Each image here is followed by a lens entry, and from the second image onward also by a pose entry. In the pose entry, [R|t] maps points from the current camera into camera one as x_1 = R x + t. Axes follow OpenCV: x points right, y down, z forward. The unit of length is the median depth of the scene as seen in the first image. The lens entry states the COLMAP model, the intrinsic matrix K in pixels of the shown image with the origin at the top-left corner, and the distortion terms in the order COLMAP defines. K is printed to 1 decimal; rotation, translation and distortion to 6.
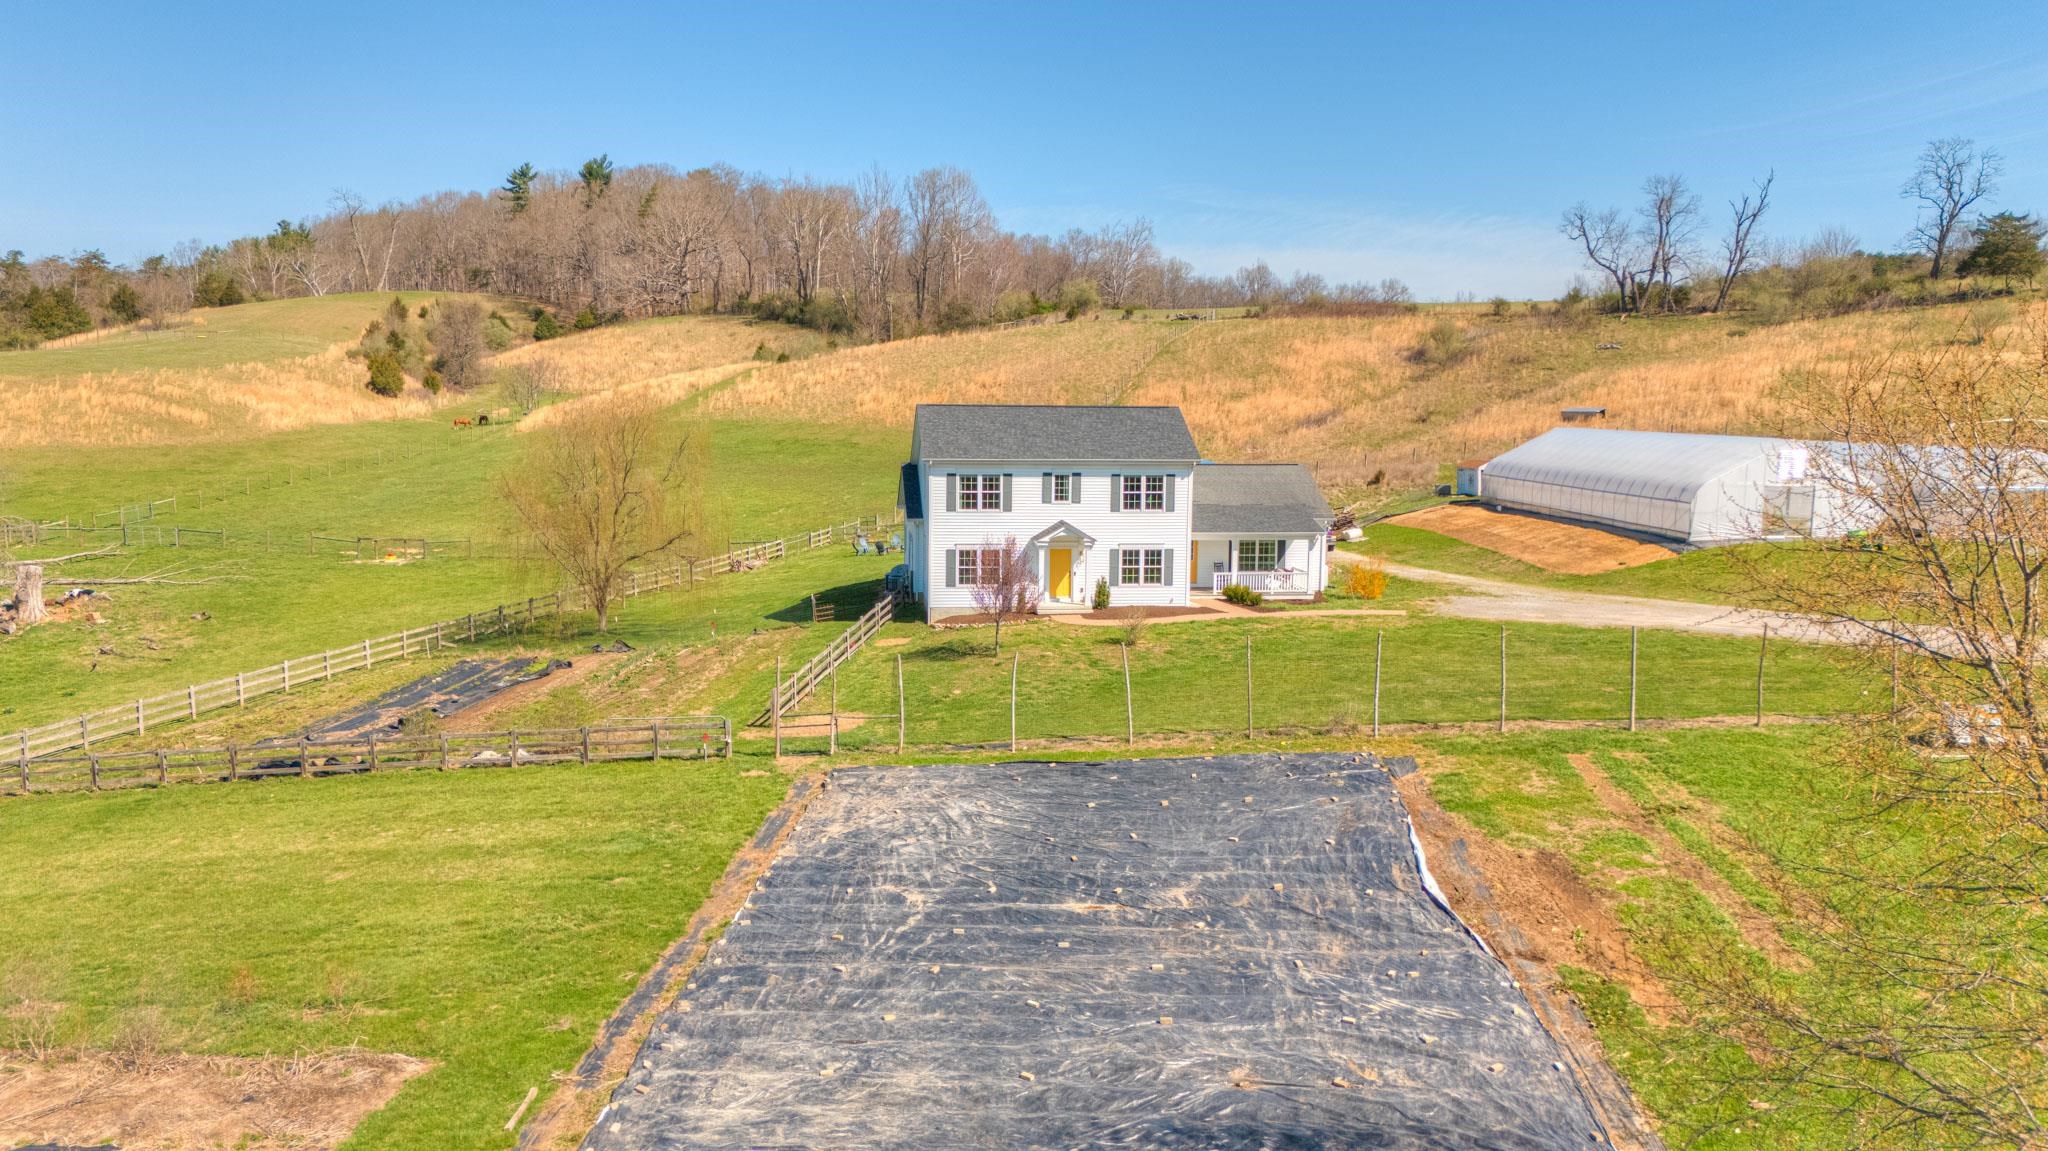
lens RADIAL K [[1496.3, 0, 1019.8], [0, 1496.3, 572.3], [0, 0, 1]] dist [0.101165, -0.117008]
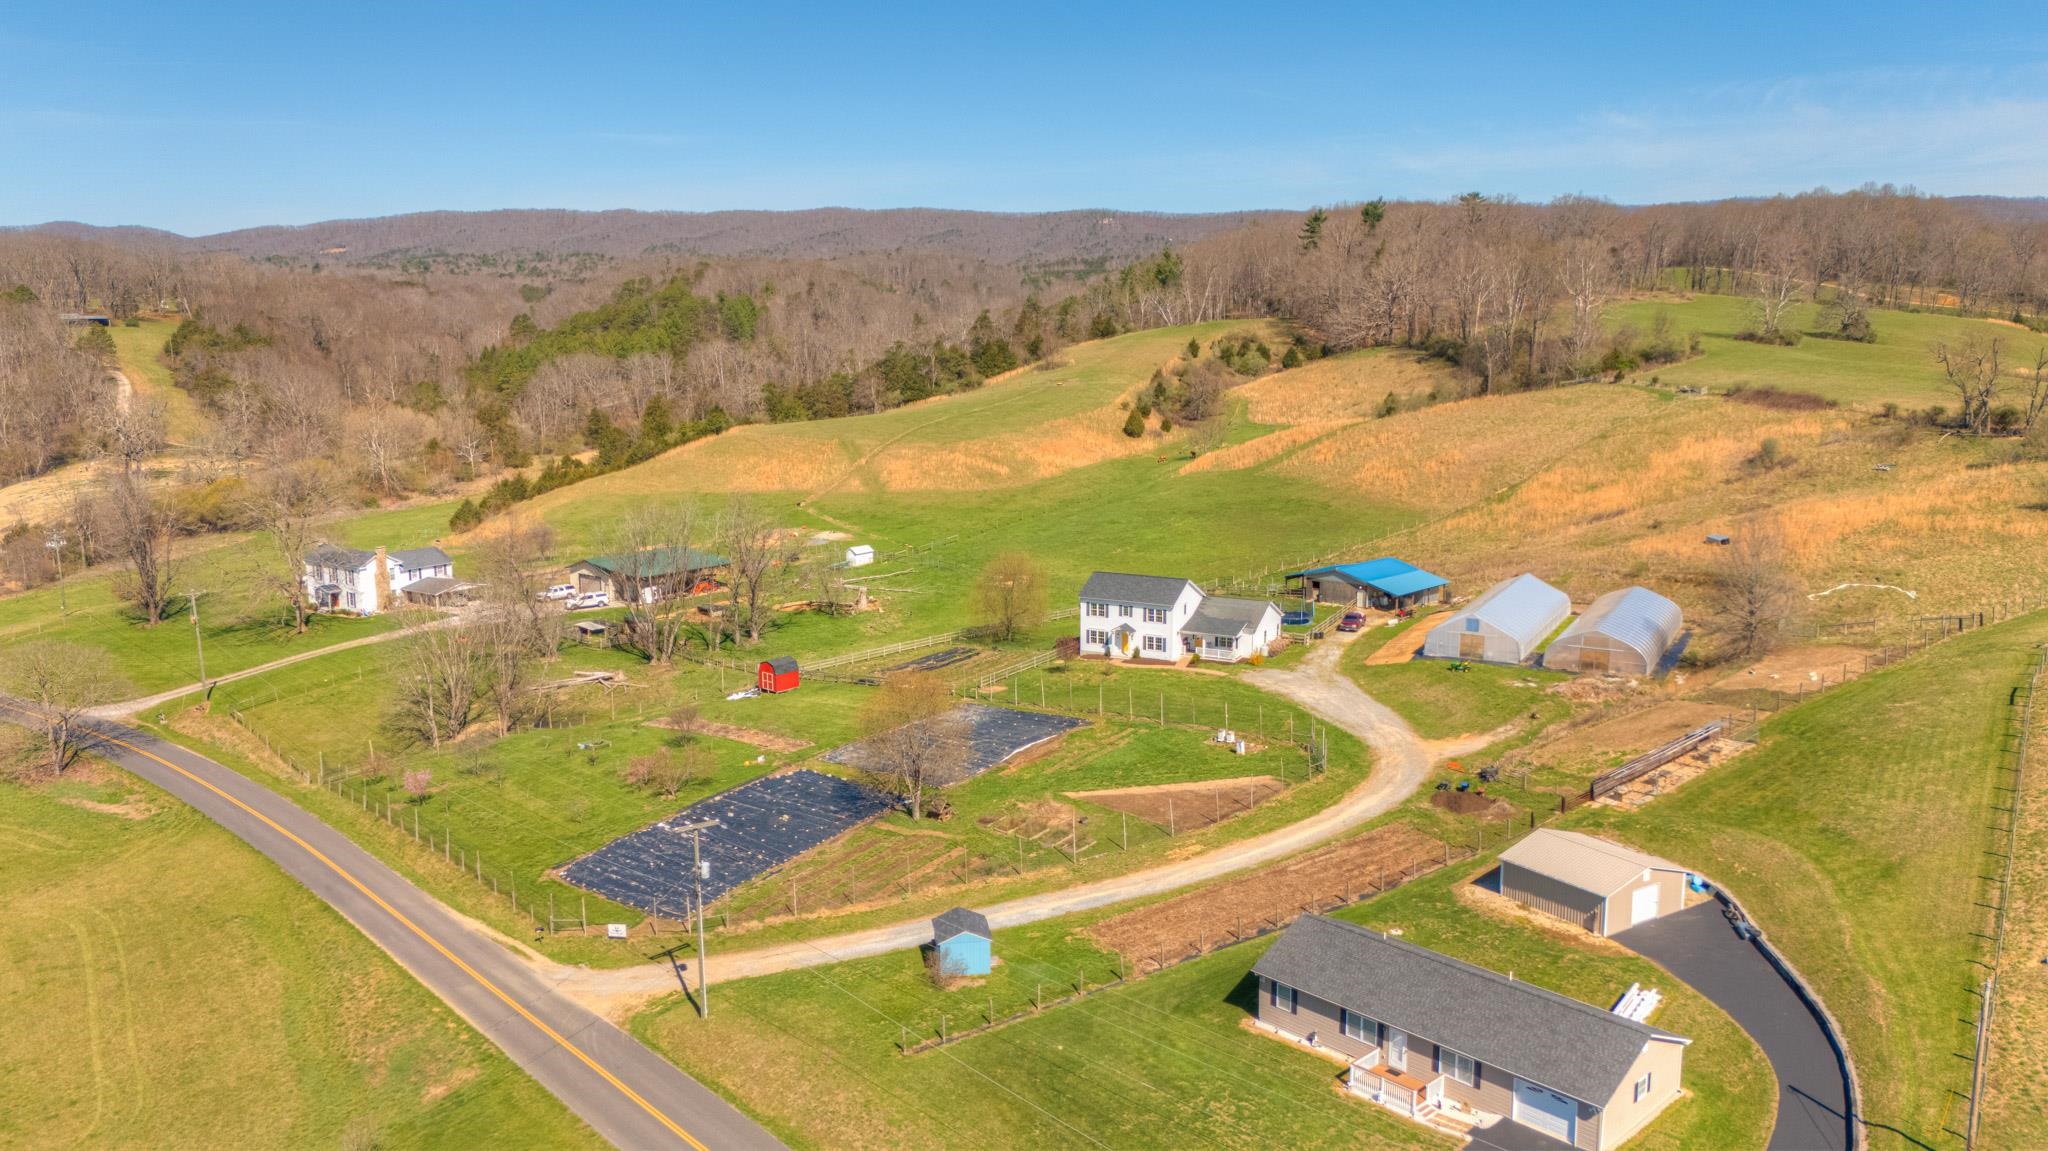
lens RADIAL K [[1488.4, 0, 1020.6], [0, 1488.4, 589.6], [0, 0, 1]] dist [0.100063, -0.097213]
pose [[0.818770, 0.094077, -0.566362, 1.176711], [-0.051054, 0.994506, 0.091388, -0.280508], [0.571848, -0.045910, 0.819074, -1.089915]]
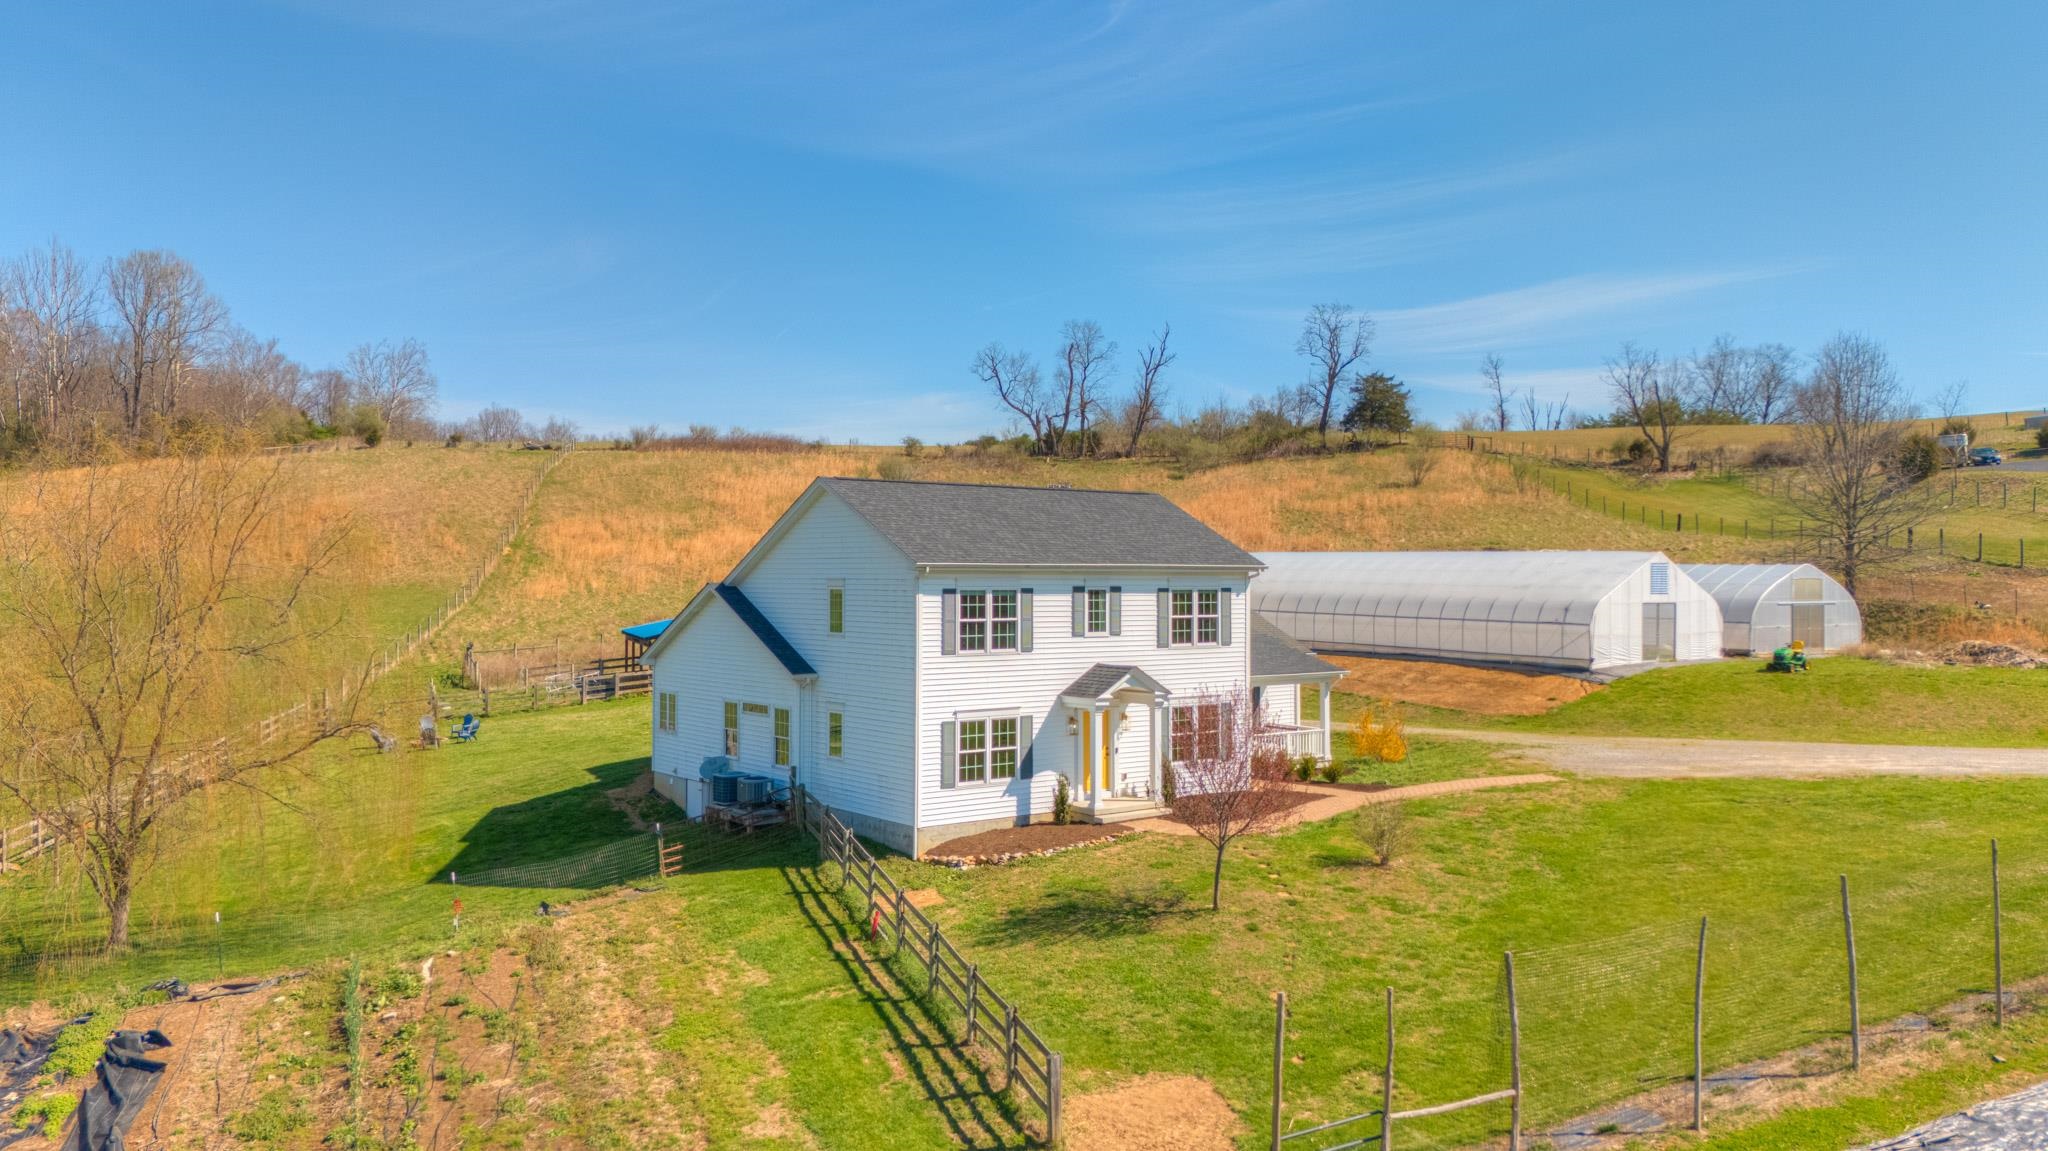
lens RADIAL K [[1516.9, 0, 1022.6], [0, 1516.9, 550.3], [0, 0, 1]] dist [0.105996, -0.112294]
pose [[0.862920, 0.001230, 0.505339, -0.270764], [0.060755, 0.992491, -0.106161, -0.014460], [-0.501675, 0.122310, 0.856366, 0.411749]]
